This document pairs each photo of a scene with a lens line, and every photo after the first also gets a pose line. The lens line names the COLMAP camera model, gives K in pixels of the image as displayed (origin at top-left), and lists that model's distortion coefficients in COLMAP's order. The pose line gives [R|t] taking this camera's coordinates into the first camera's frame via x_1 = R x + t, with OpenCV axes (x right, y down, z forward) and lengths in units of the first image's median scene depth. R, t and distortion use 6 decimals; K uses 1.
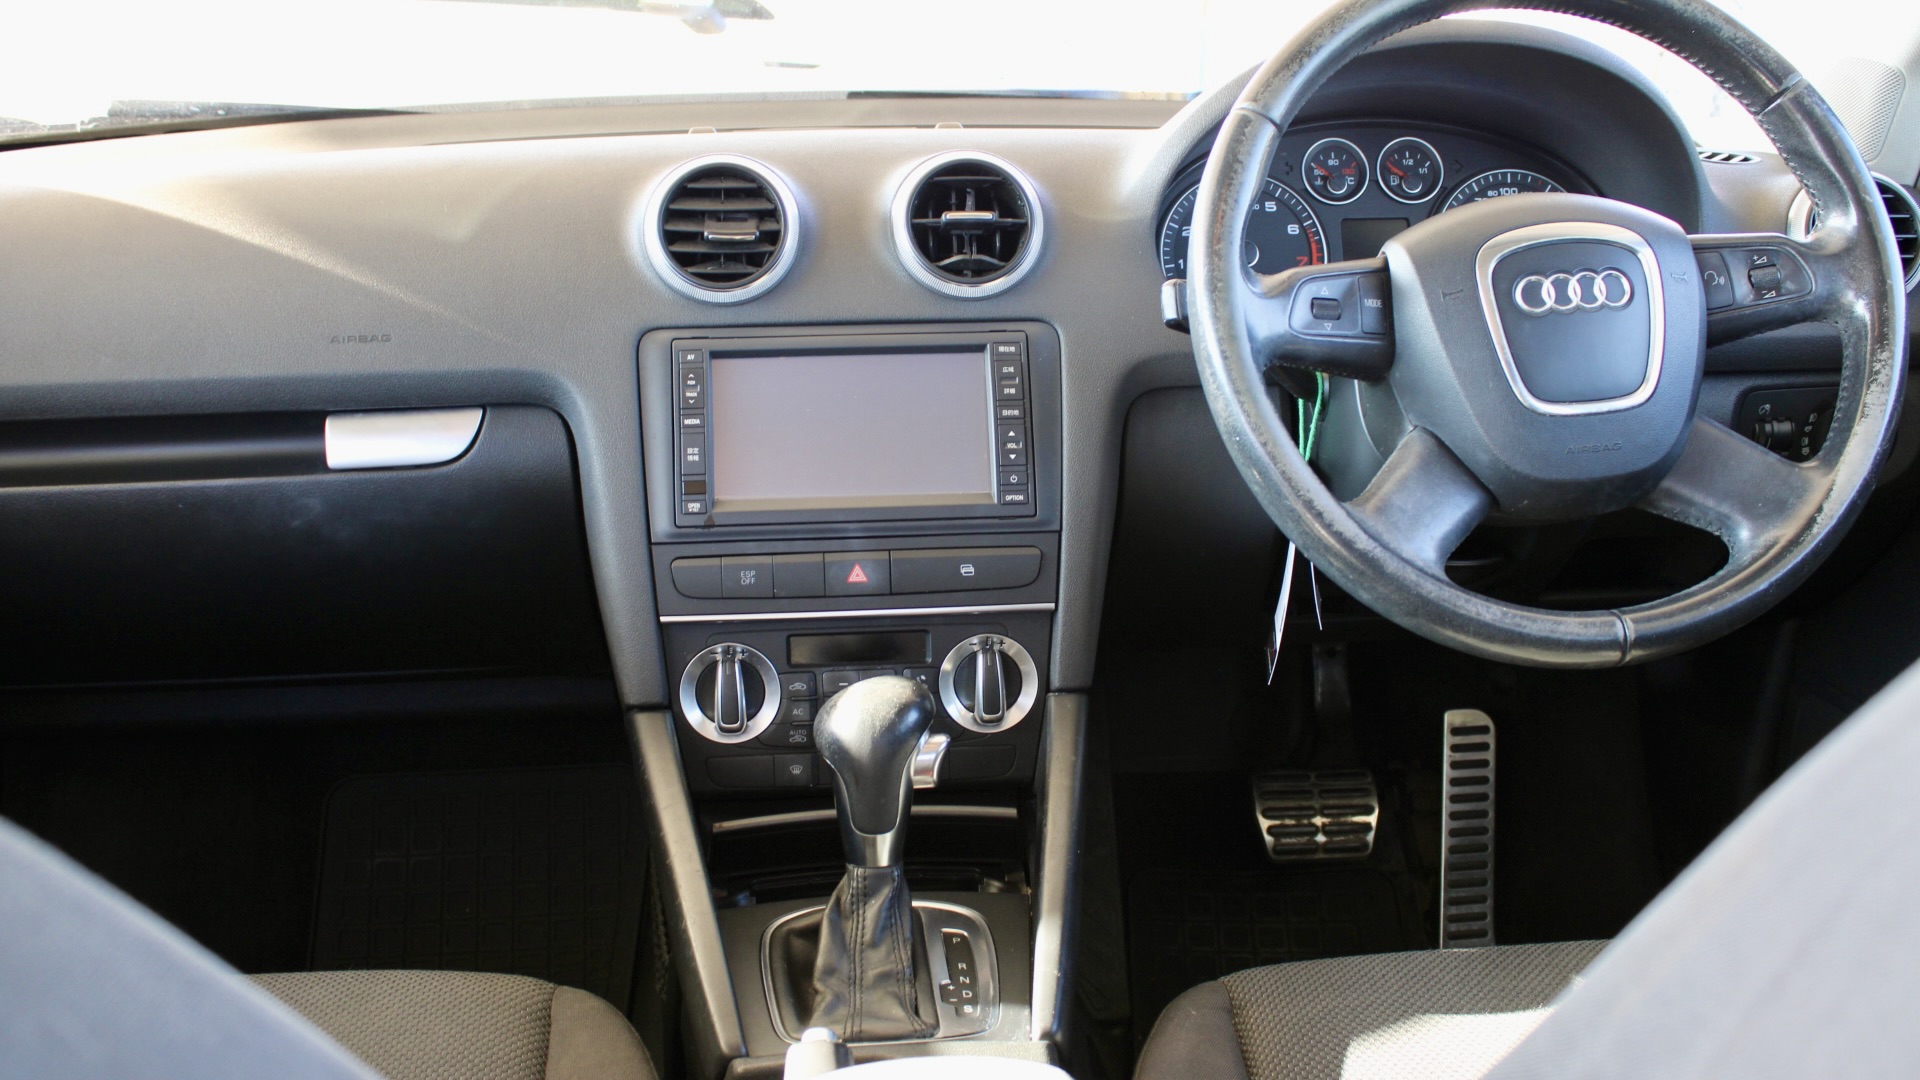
lens RADIAL K [[2008.4, 0, 960.0], [0, 2008.4, 540.0], [0, 0, 1]] dist [-0.139576, 0.214943]
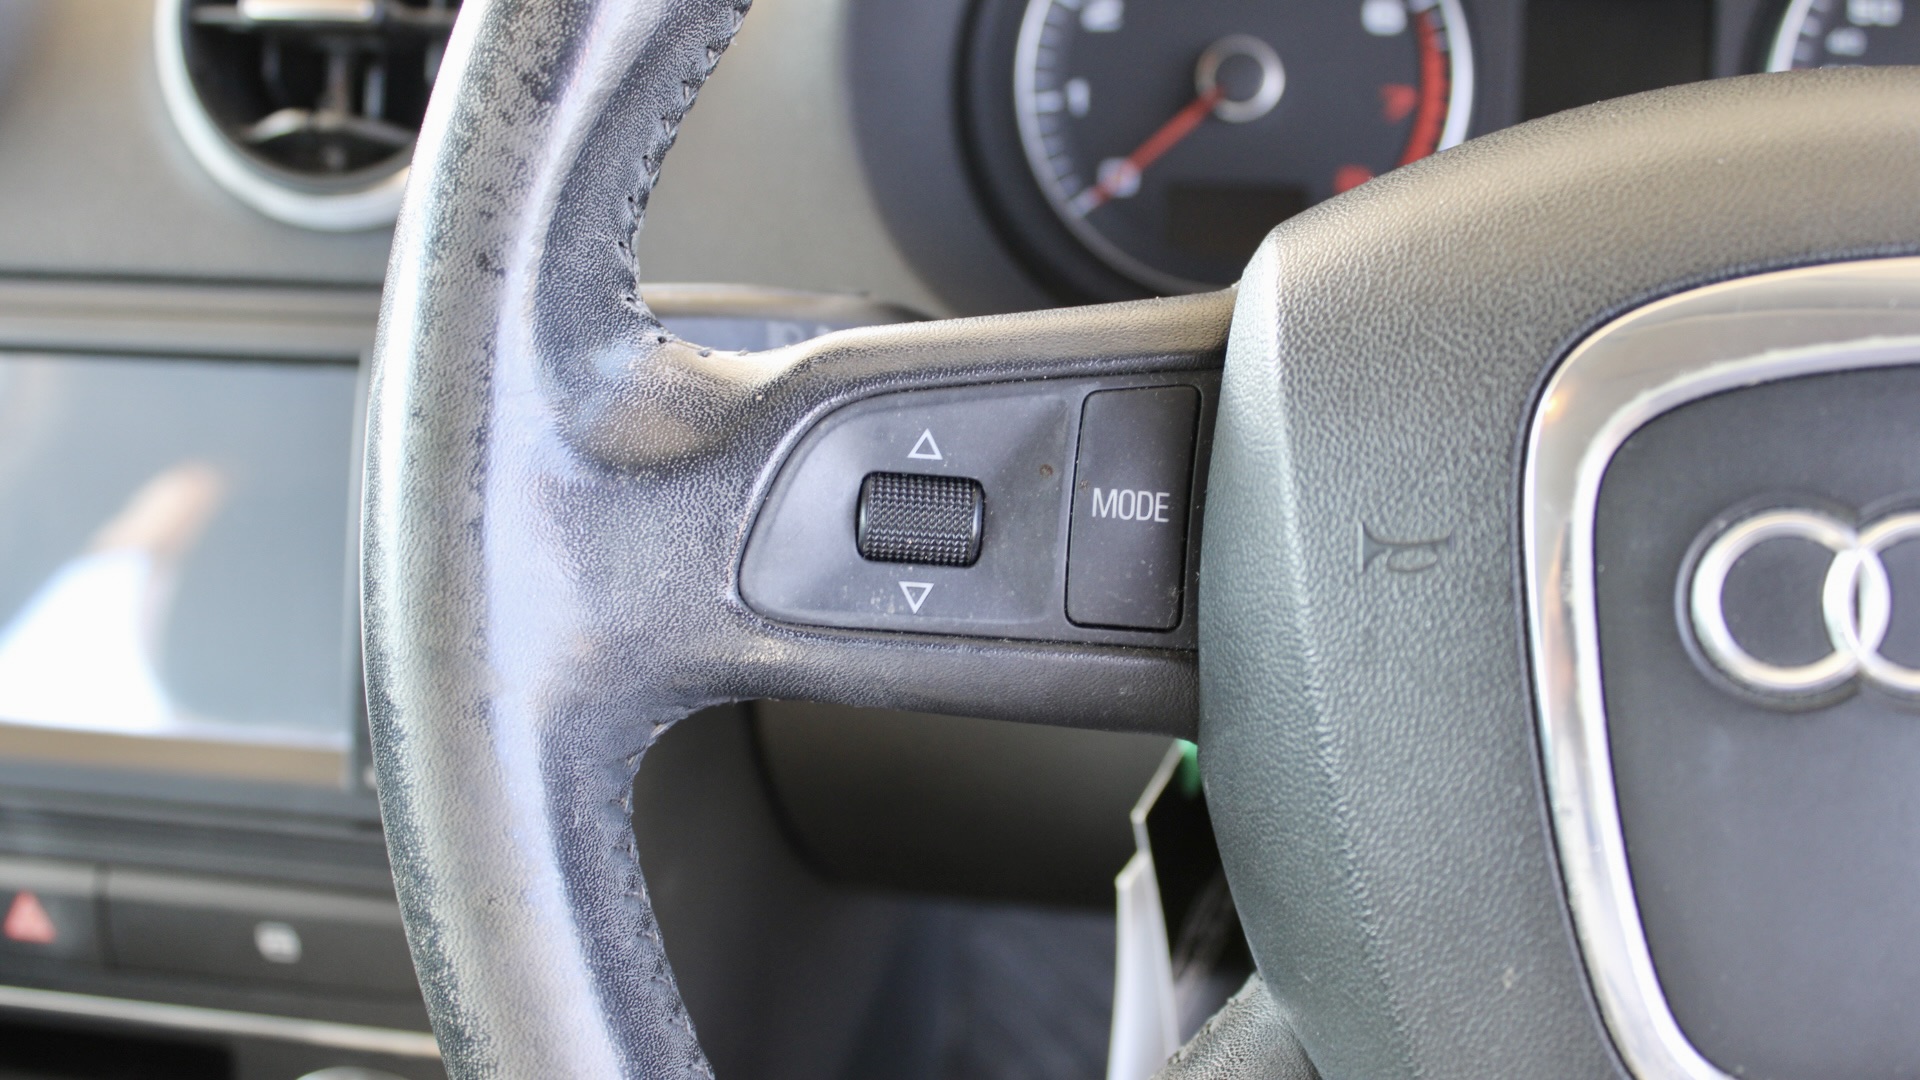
lens RADIAL K [[2095.5, 0, 914.4], [0, 2095.5, 539.1], [0, 0, 1]] dist [-0.147969, 0.000737]
pose [[0.956991, 0.103927, -0.270865, 0.223845], [-0.052889, 0.980487, 0.189338, -0.144039], [0.285257, -0.166869, 0.943813, 0.665036]]
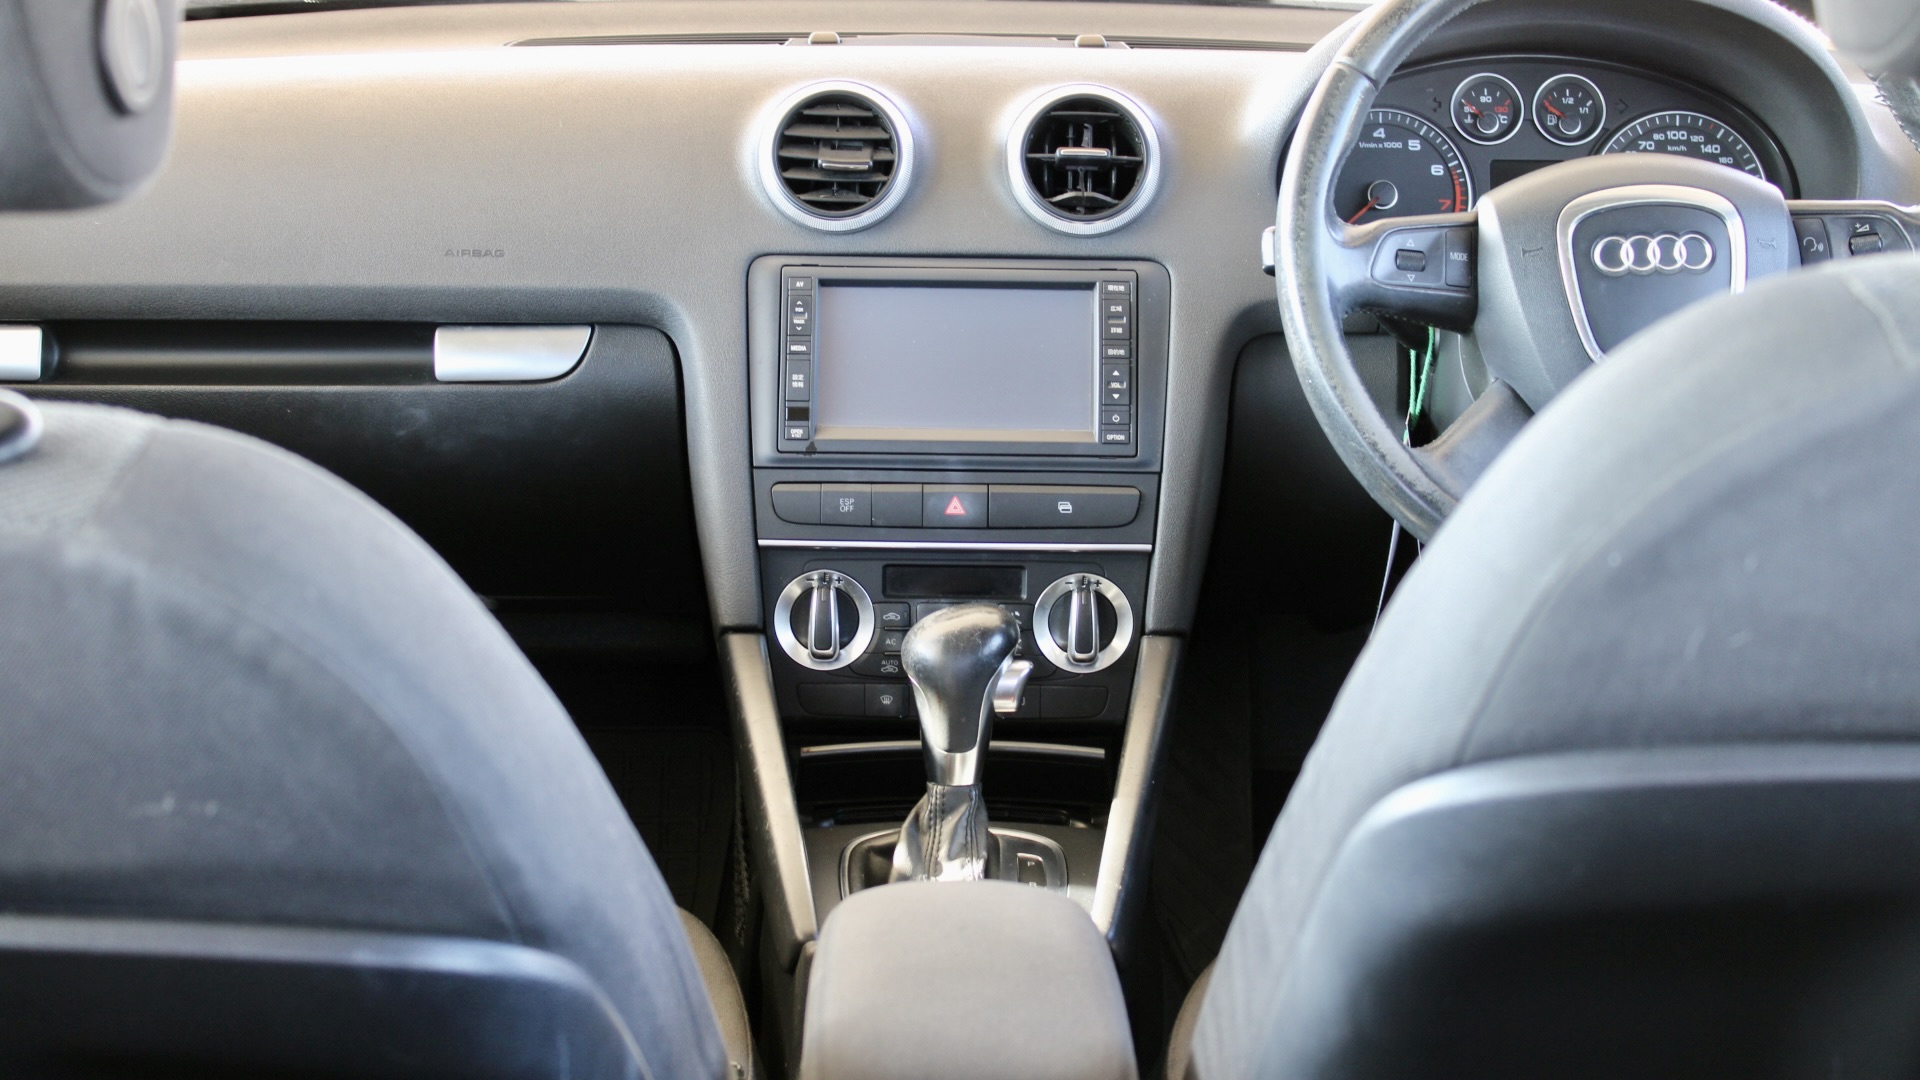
lens RADIAL K [[3053.2, 0, 960.0], [0, 3053.2, 540.0], [0, 0, 1]] dist [-0.041569, 0.129181]
pose [[0.995664, 0.043702, -0.082123, 0.076943], [-0.043832, 0.999039, 0.000216, 0.033082], [0.082053, 0.003384, 0.996622, -0.519907]]
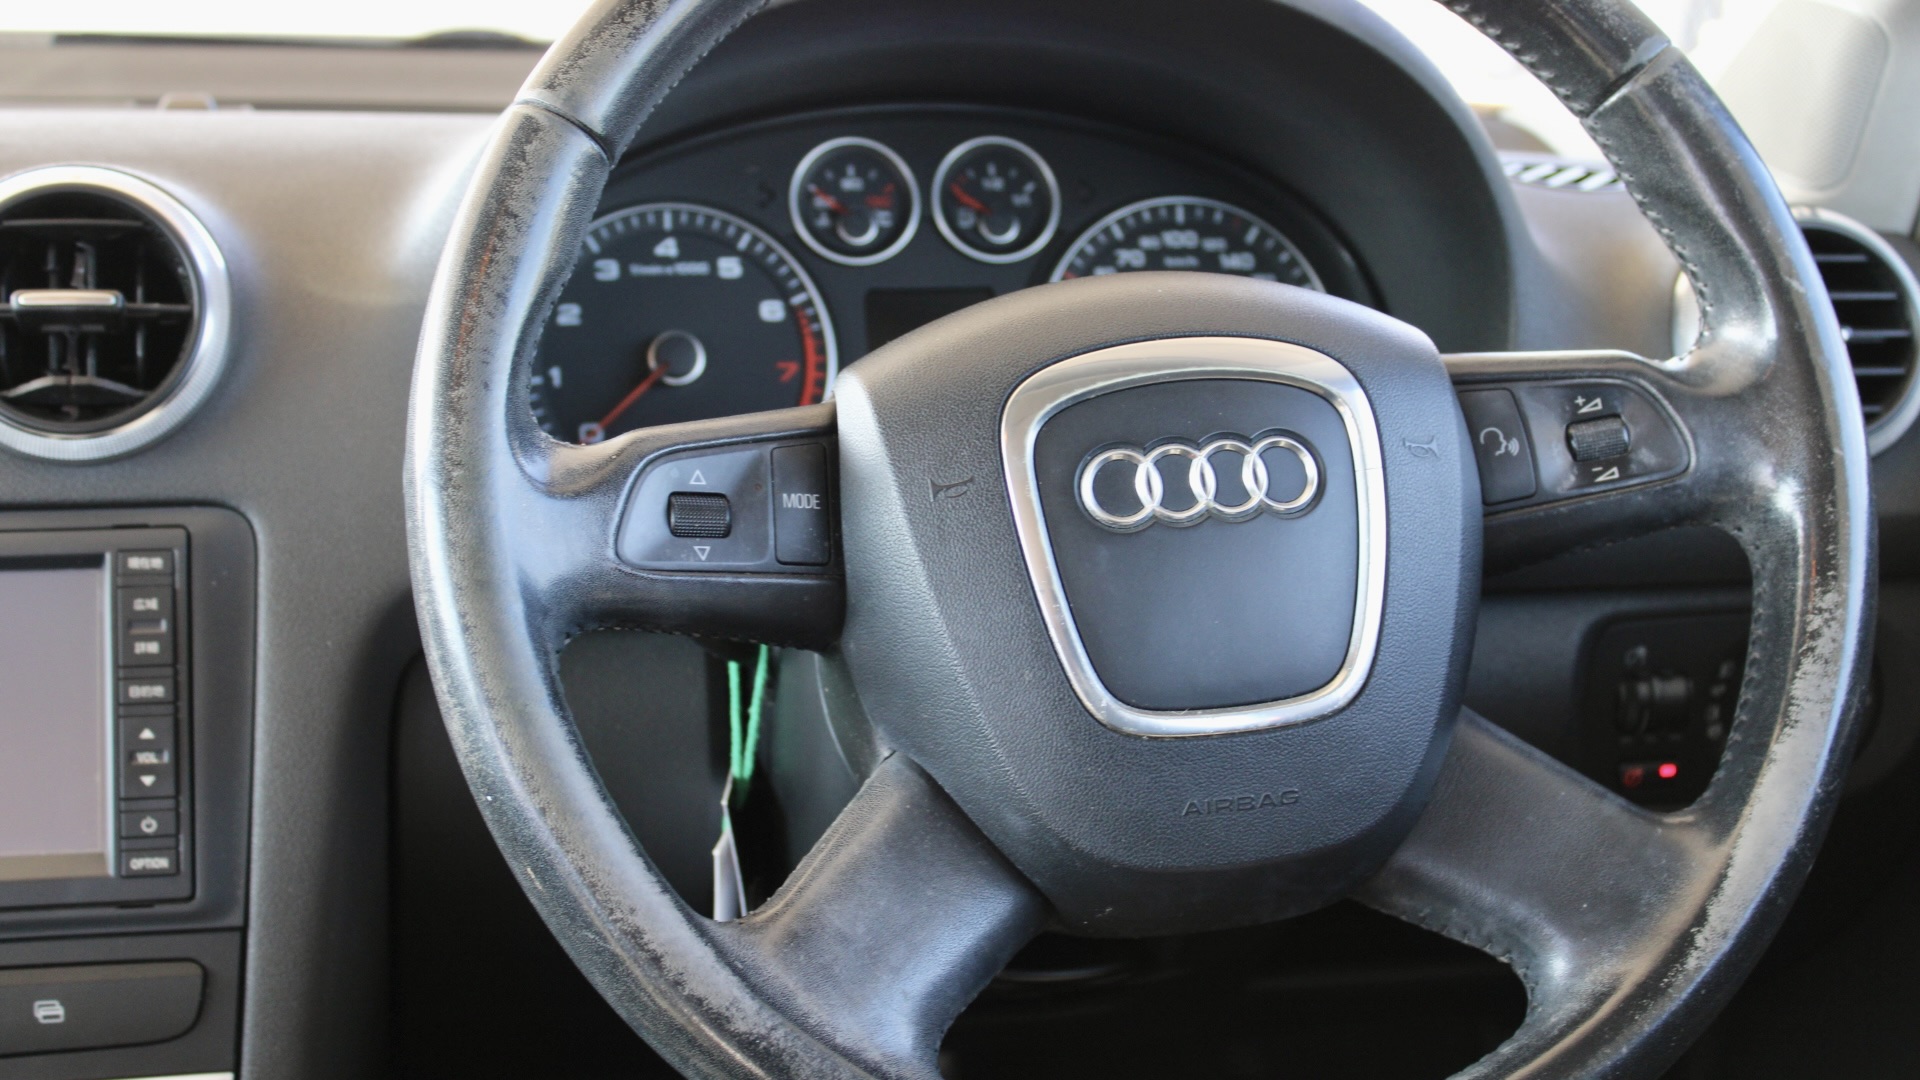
lens RADIAL K [[2914.3, 0, 960.0], [0, 2914.3, 540.0], [0, 0, 1]] dist [-0.010940, 0.003750]
pose [[0.993923, -0.001769, 0.110064, 0.148279], [0.006143, 0.999204, -0.039414, -0.071714], [-0.109907, 0.039850, 0.993143, 0.252275]]
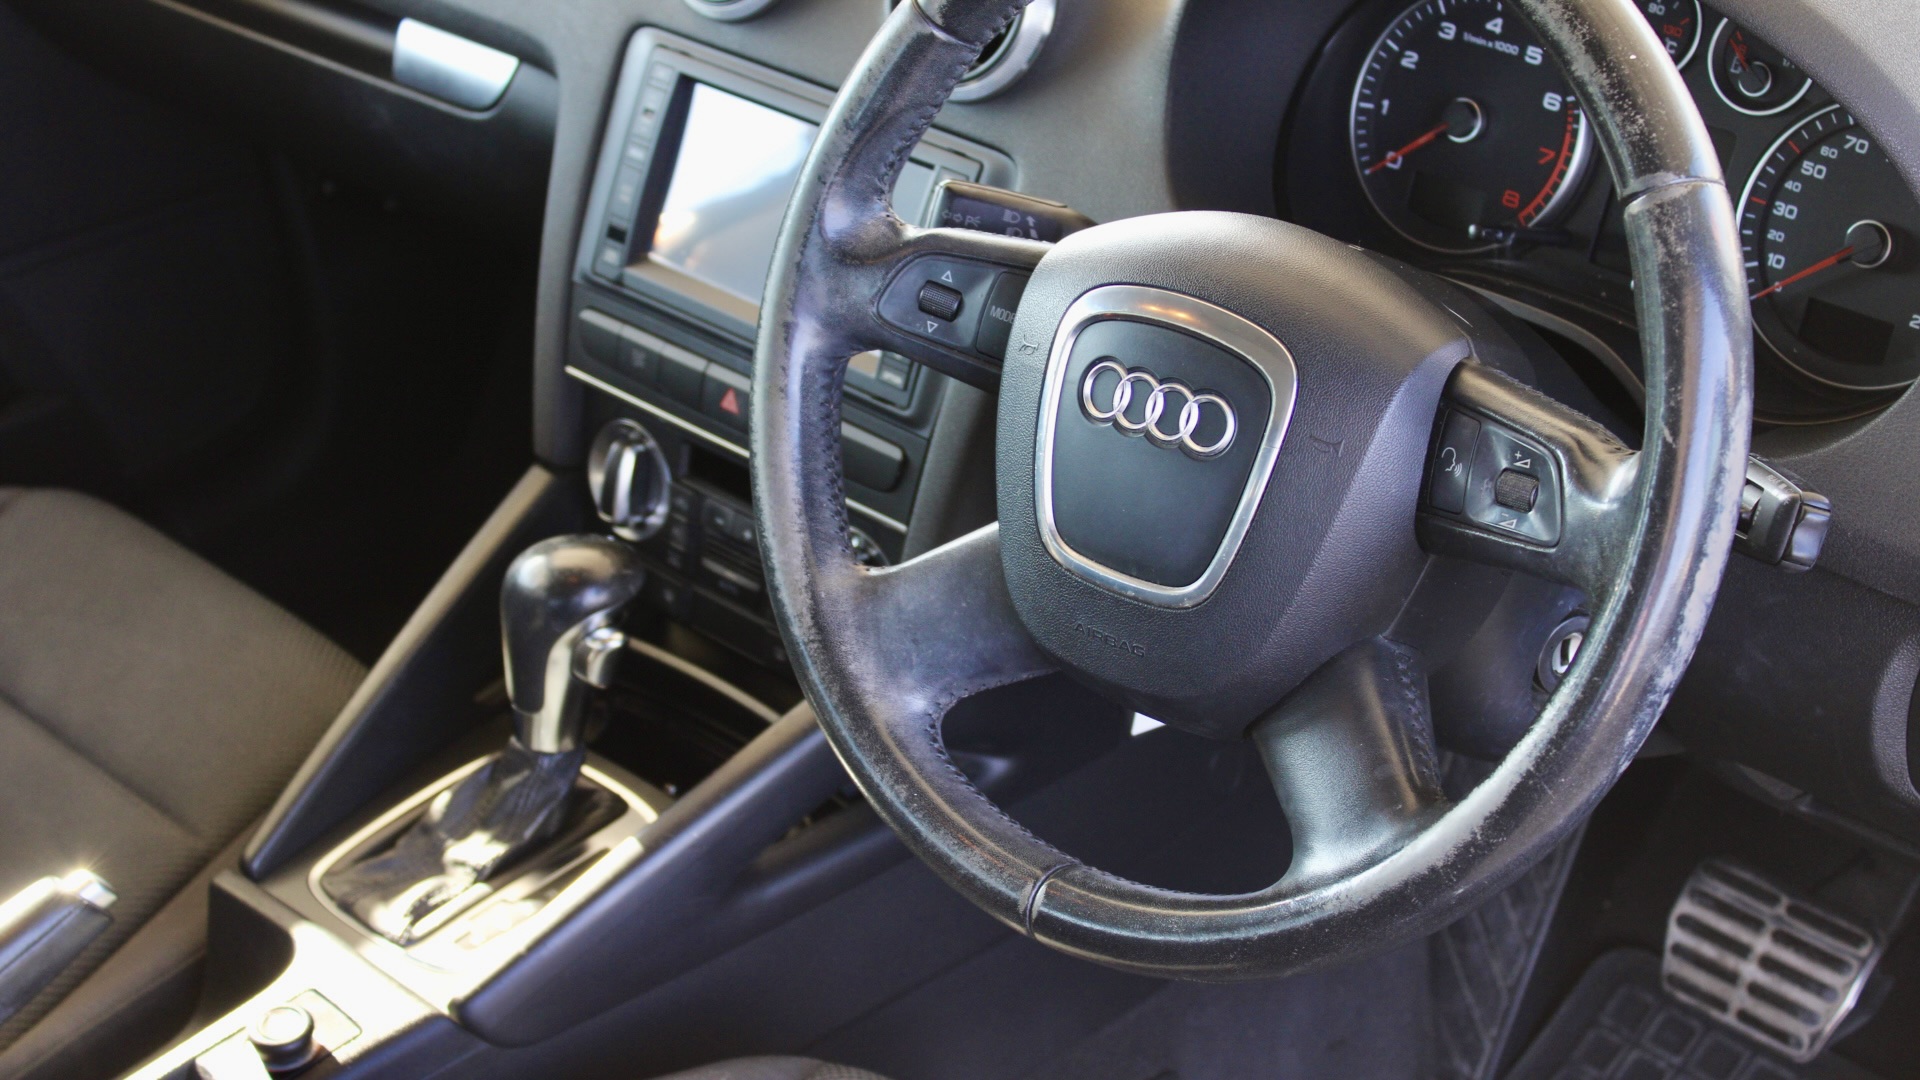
lens RADIAL K [[3067.4, 0, 960.0], [0, 3067.4, 540.0], [0, 0, 1]] dist [-0.132280, 0.612278]
pose [[0.655462, 0.379890, -0.652728, 0.808839], [-0.197648, 0.920443, 0.337225, -0.354121], [0.728907, -0.092027, 0.678399, 0.240633]]
